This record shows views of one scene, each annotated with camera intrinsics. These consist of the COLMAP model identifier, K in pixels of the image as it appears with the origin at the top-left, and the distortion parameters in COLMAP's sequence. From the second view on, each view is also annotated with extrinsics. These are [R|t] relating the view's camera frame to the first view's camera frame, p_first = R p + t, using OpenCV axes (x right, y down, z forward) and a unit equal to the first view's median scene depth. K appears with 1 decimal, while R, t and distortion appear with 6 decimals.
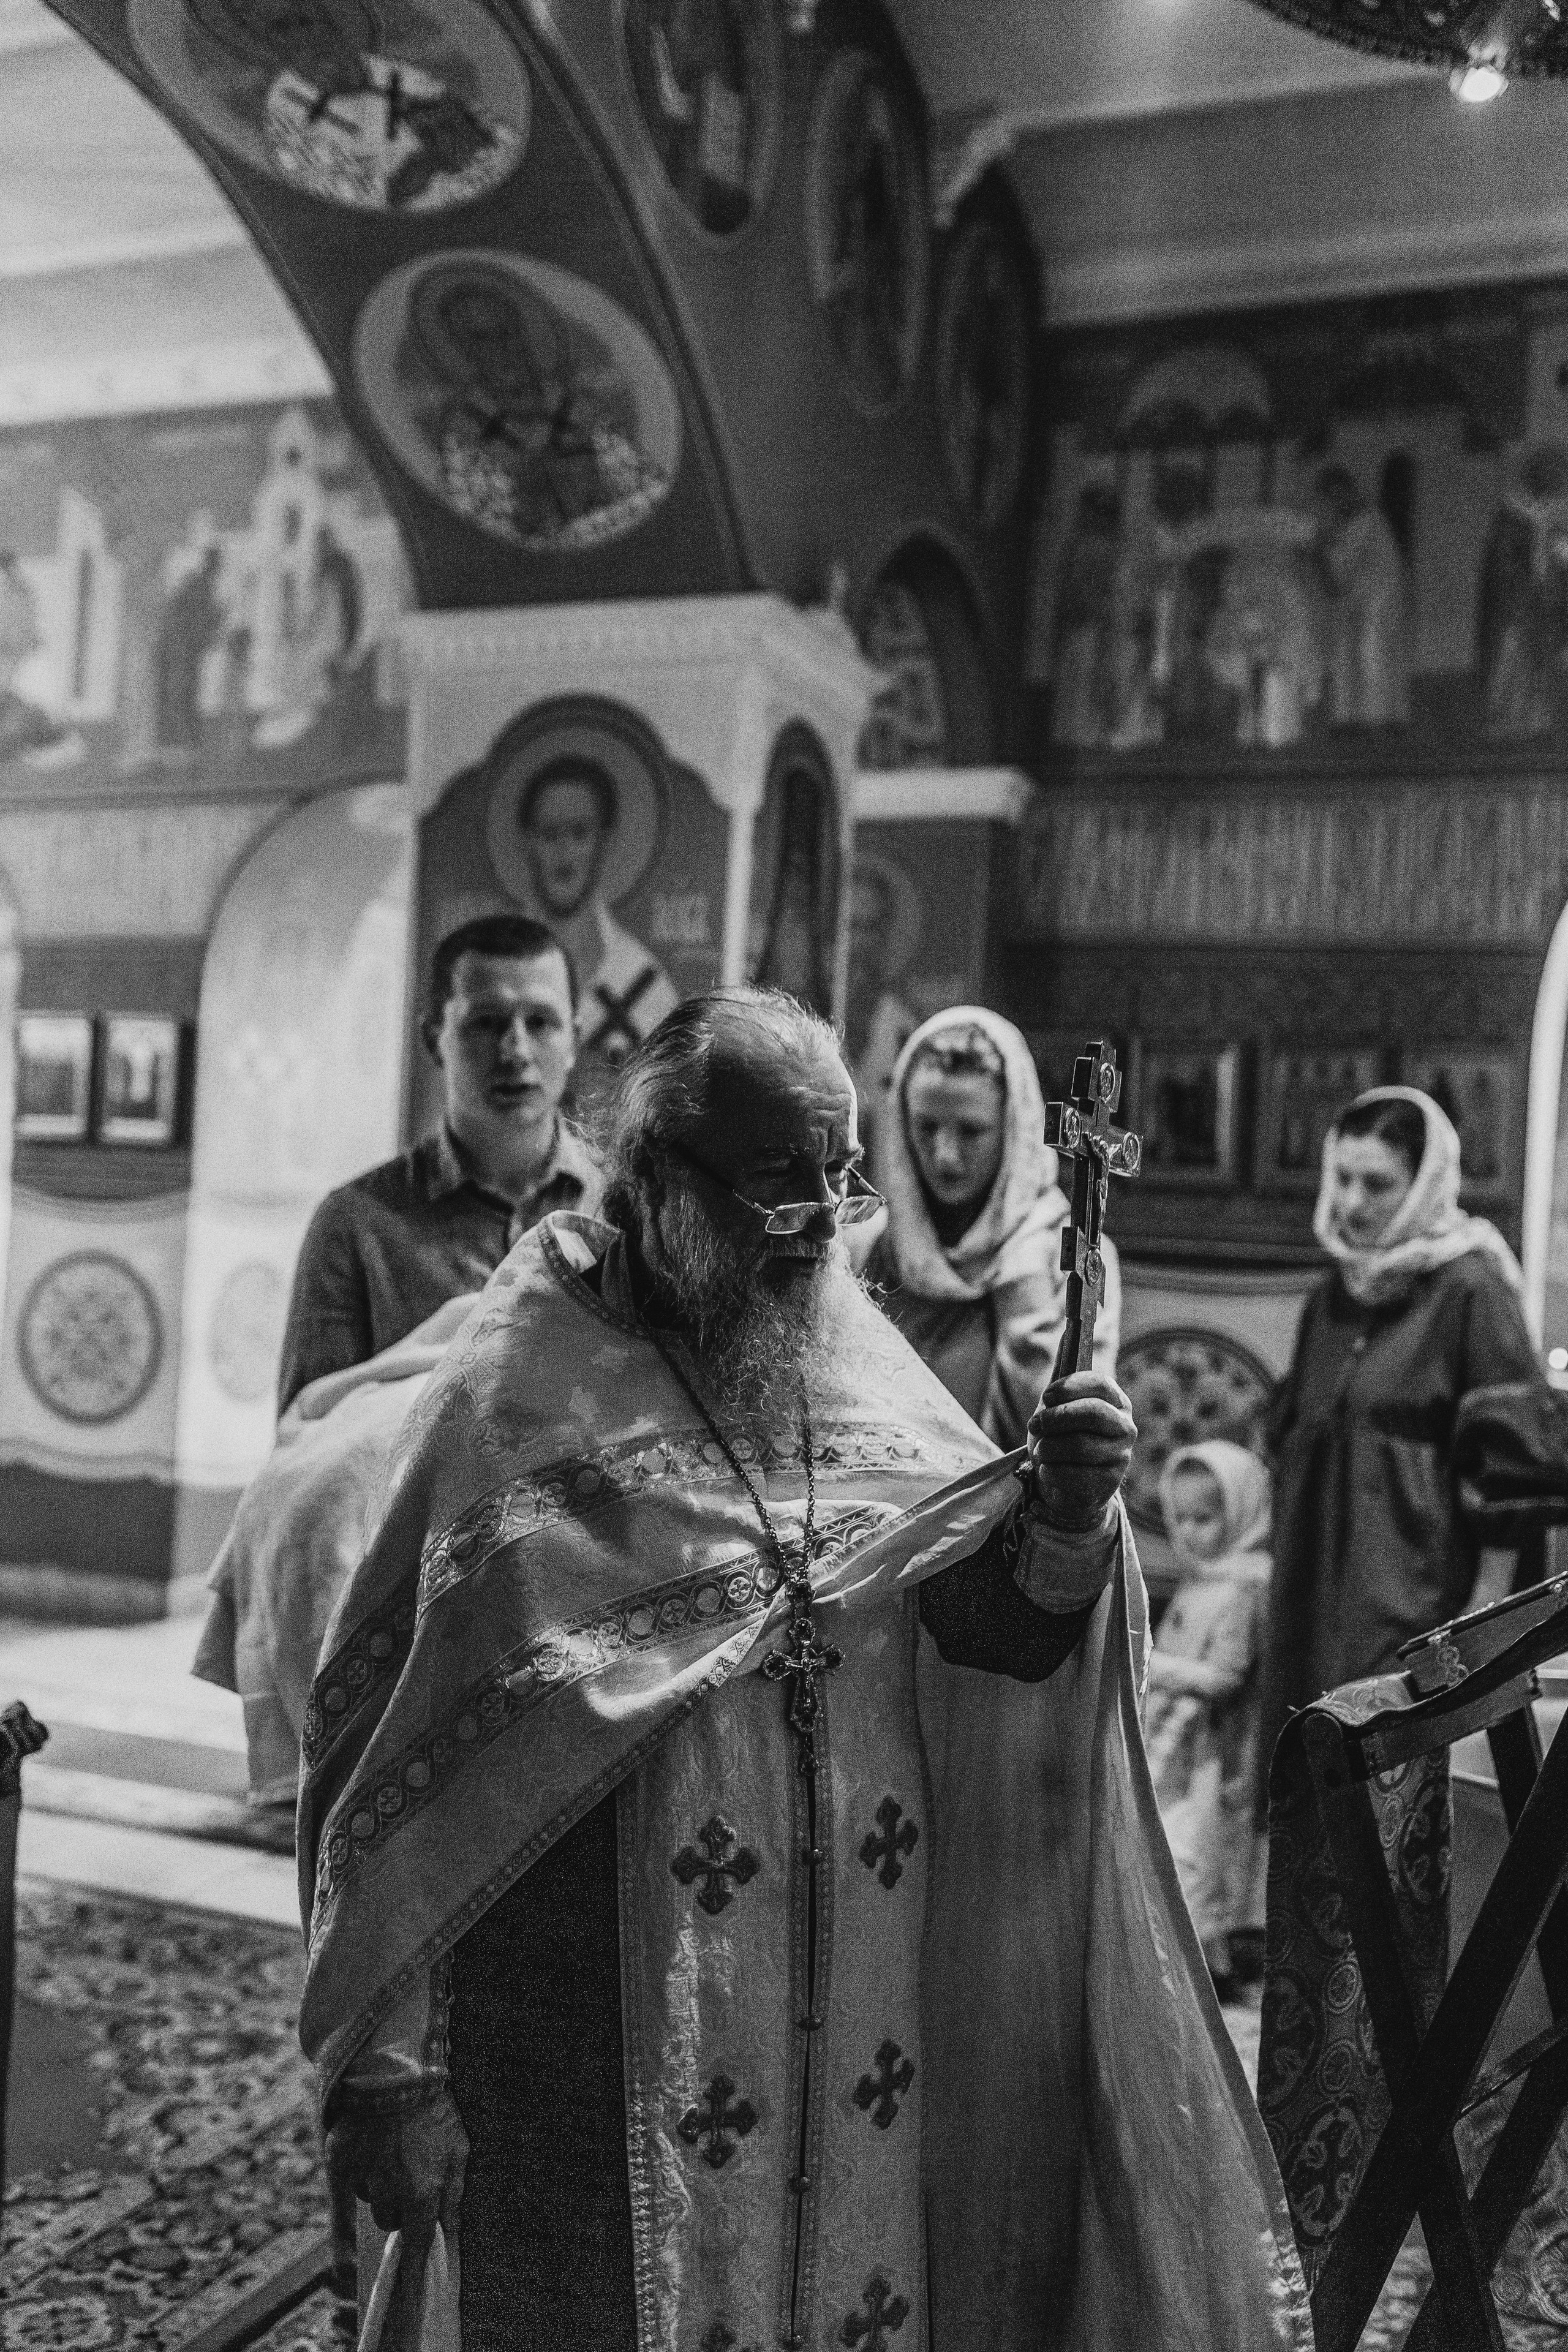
lens RADIAL K [[2372.4, 0, 789.2], [0, 2372.4, 1163.3], [0, 0, 1]] dist [-0.010523, 0.000000]
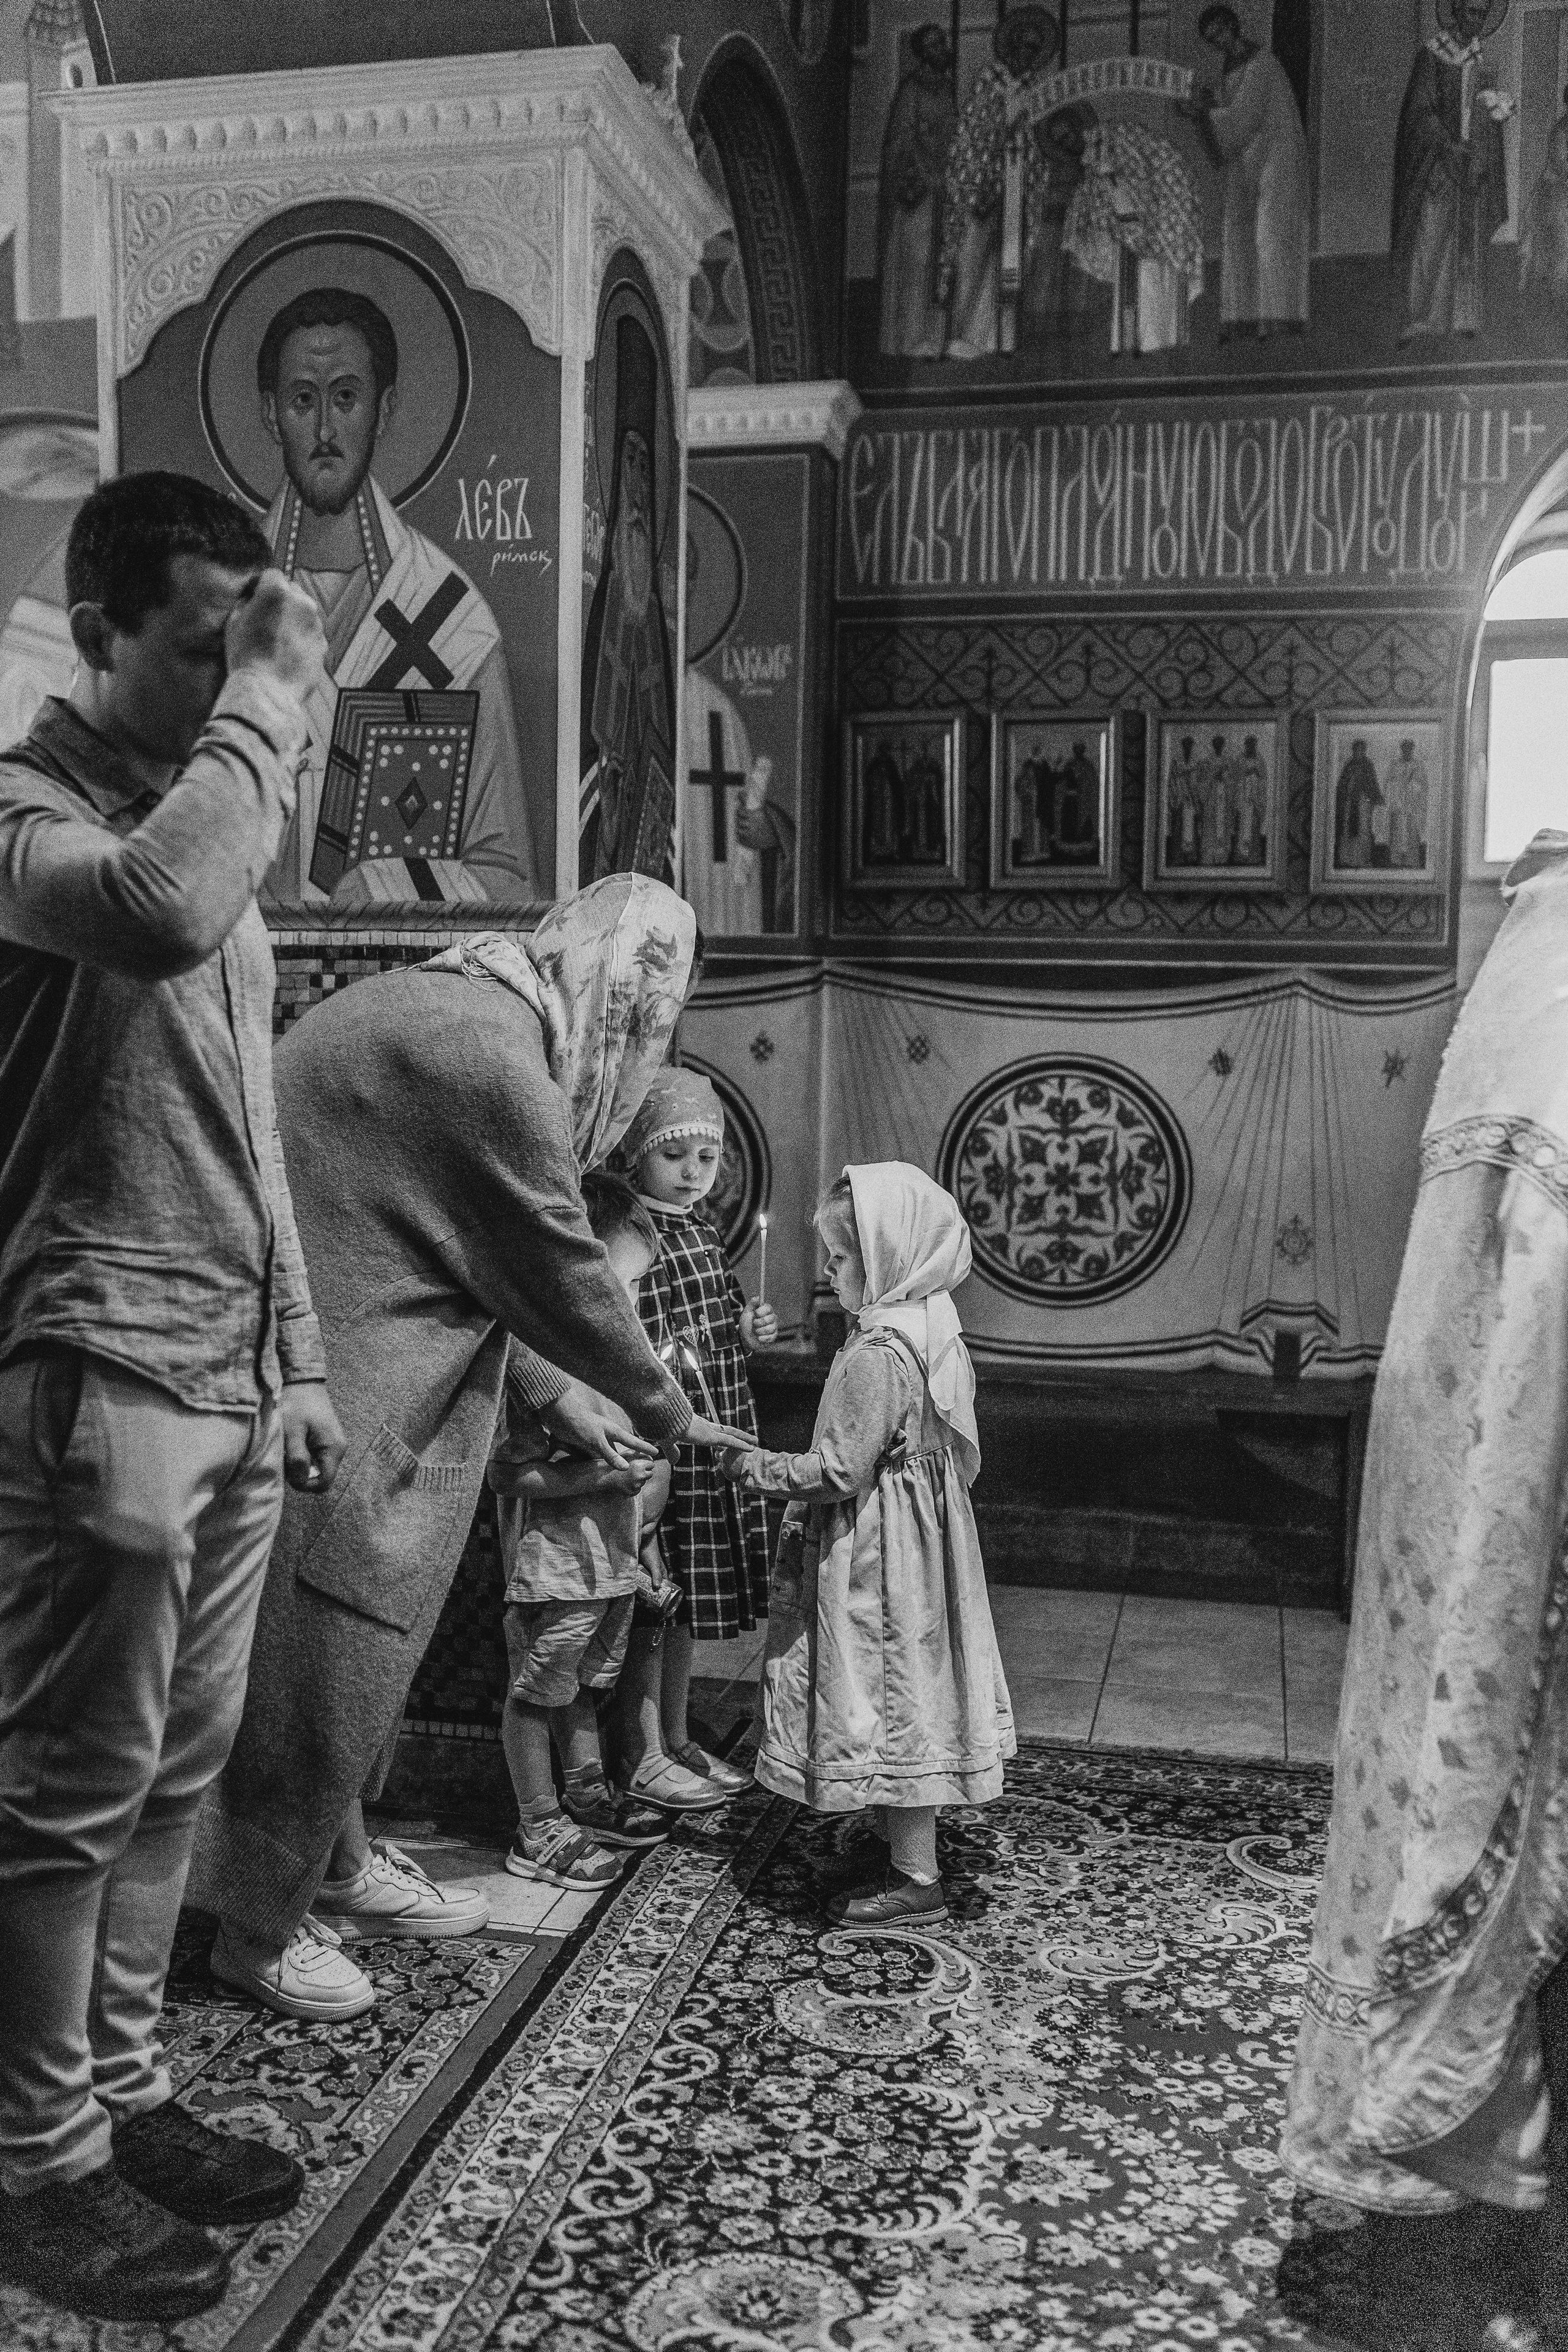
lens RADIAL K [[2372.4, 0, 780.1], [0, 2372.4, 1181.8], [0, 0, 1]] dist [-0.010523, 0.000000]
pose [[0.990356, -0.046359, 0.130559, -0.060691], [0.032935, 0.994119, 0.103166, 0.030275], [-0.134574, -0.097871, 0.986058, 0.230424]]
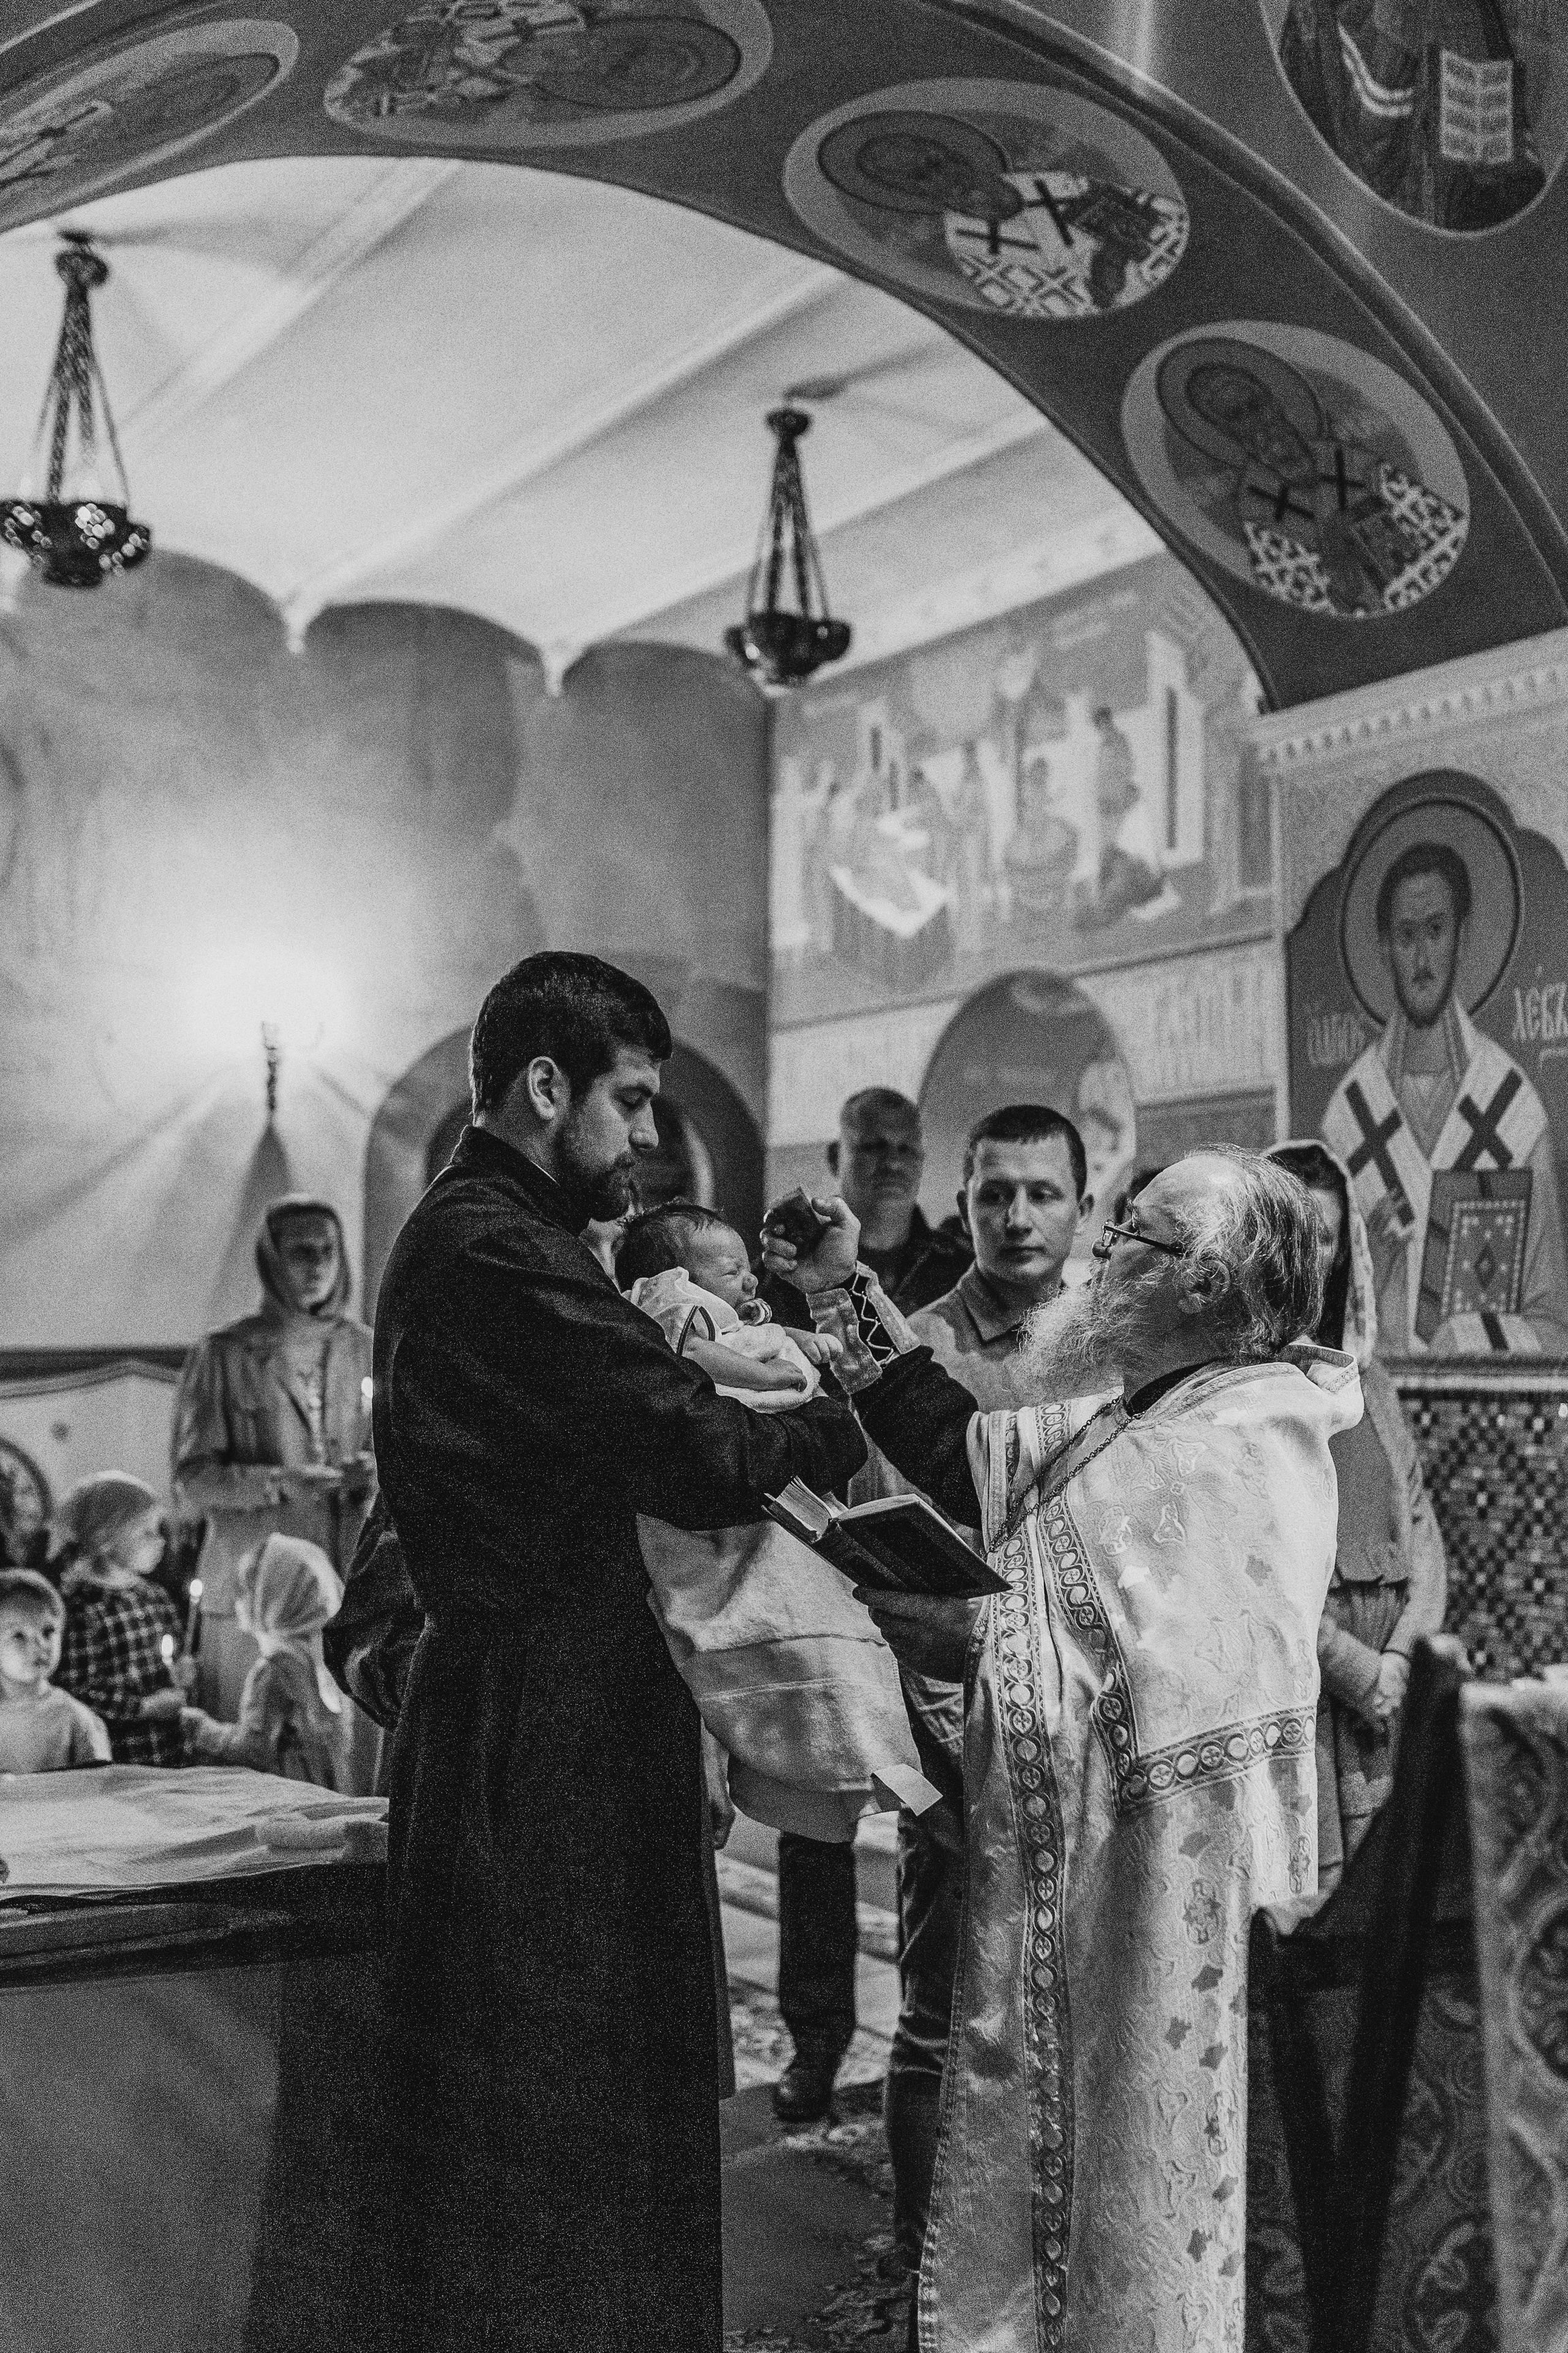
lens RADIAL K [[2628.9, 0, 782.2], [0, 2628.9, 1185.7], [0, 0, 1]] dist [-0.006500, 0.000000]
pose [[0.802408, -0.085403, -0.590633, 0.275900], [0.055336, 0.996091, -0.068854, 0.008470], [0.594204, 0.022565, 0.803997, 0.076171]]
